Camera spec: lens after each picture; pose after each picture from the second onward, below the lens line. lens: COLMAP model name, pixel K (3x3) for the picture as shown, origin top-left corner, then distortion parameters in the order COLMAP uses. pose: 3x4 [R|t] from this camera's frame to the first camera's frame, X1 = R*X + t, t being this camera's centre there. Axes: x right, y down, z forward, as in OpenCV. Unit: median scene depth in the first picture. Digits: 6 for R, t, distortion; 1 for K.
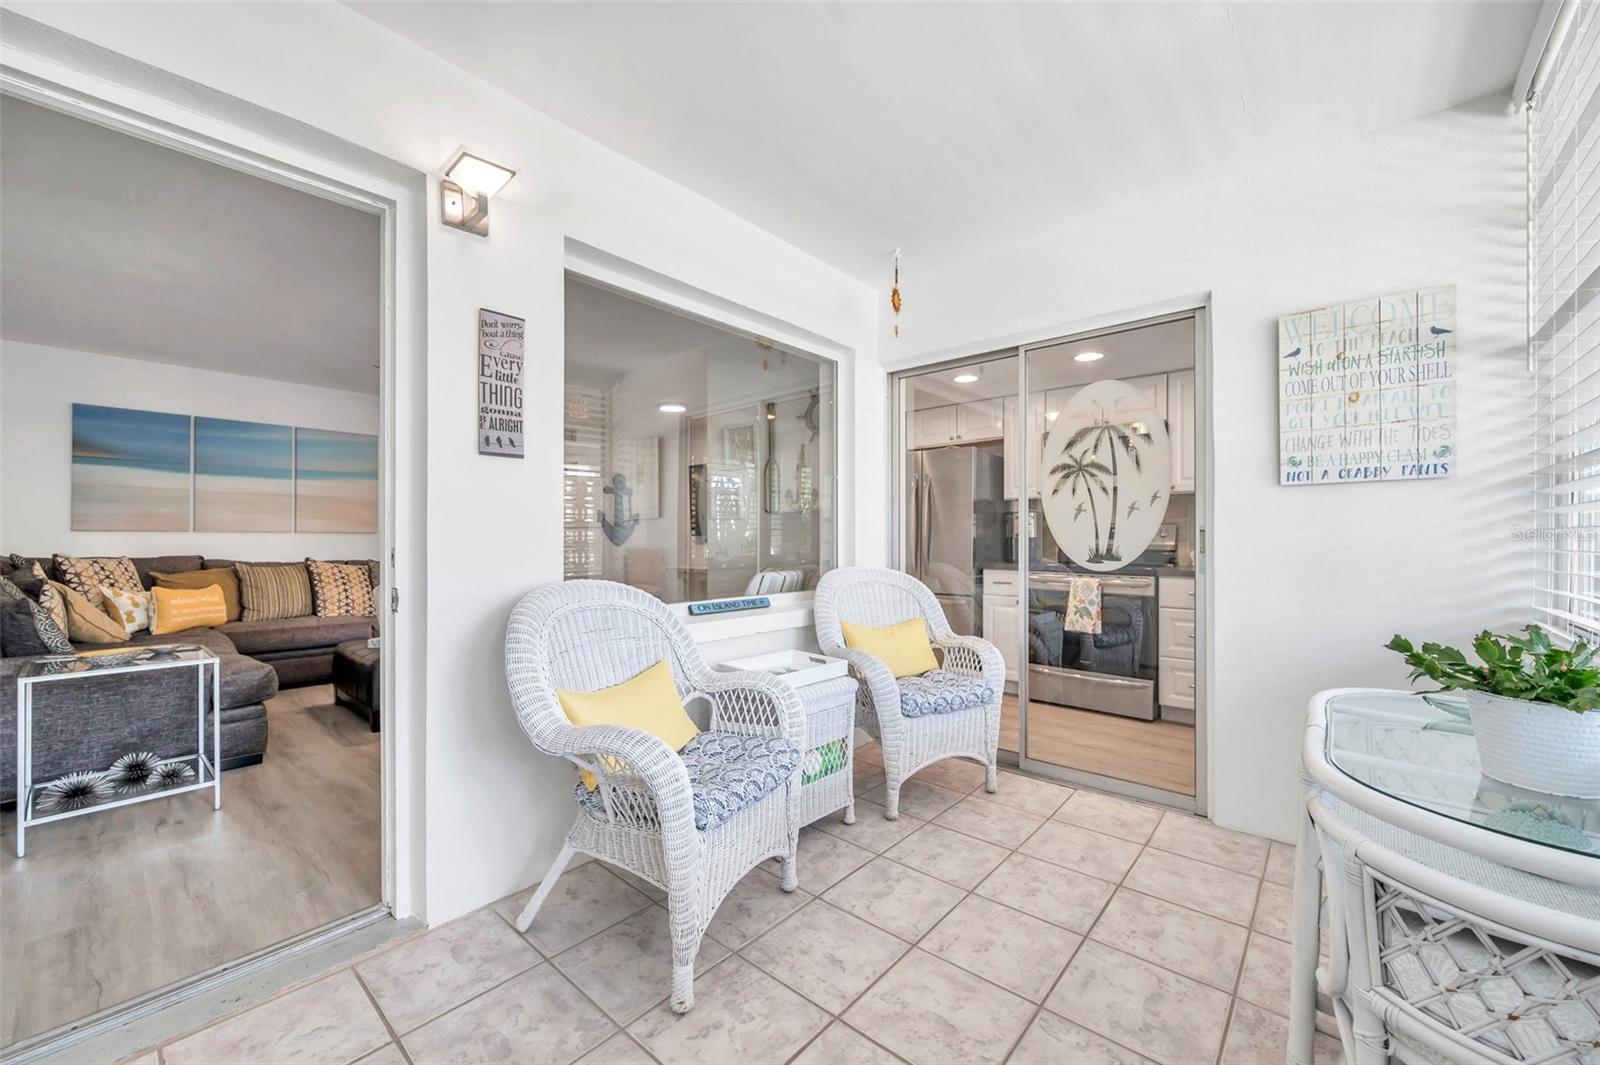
lens RADIAL K [[635.7, 0, 802.7], [0, 635.7, 530.0], [0, 0, 1]] dist [-0.000714, 0.000439]
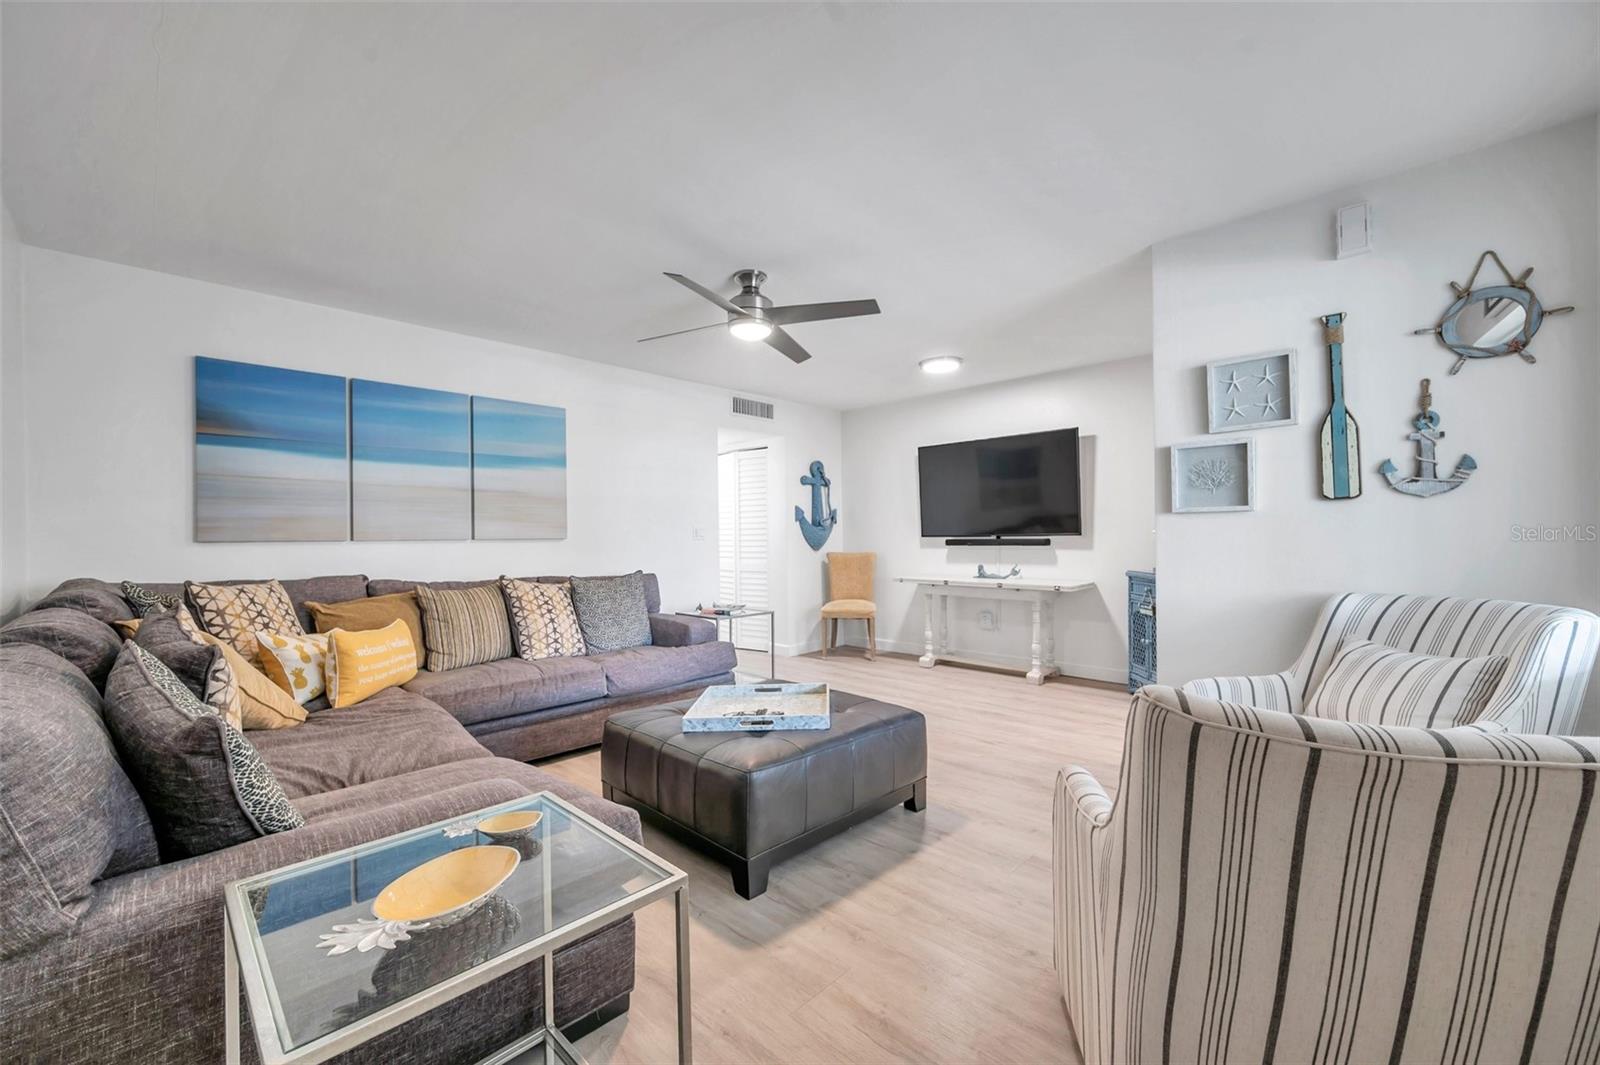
lens RADIAL K [[635.7, 0, 798.5], [0, 635.7, 527.8], [0, 0, 1]] dist [-0.000714, 0.000439]
pose [[0.998888, -0.010171, -0.046045, -0.463707], [0.010216, 0.999948, 0.000751, -0.007417], [0.046035, -0.001220, 0.998939, 0.341285]]
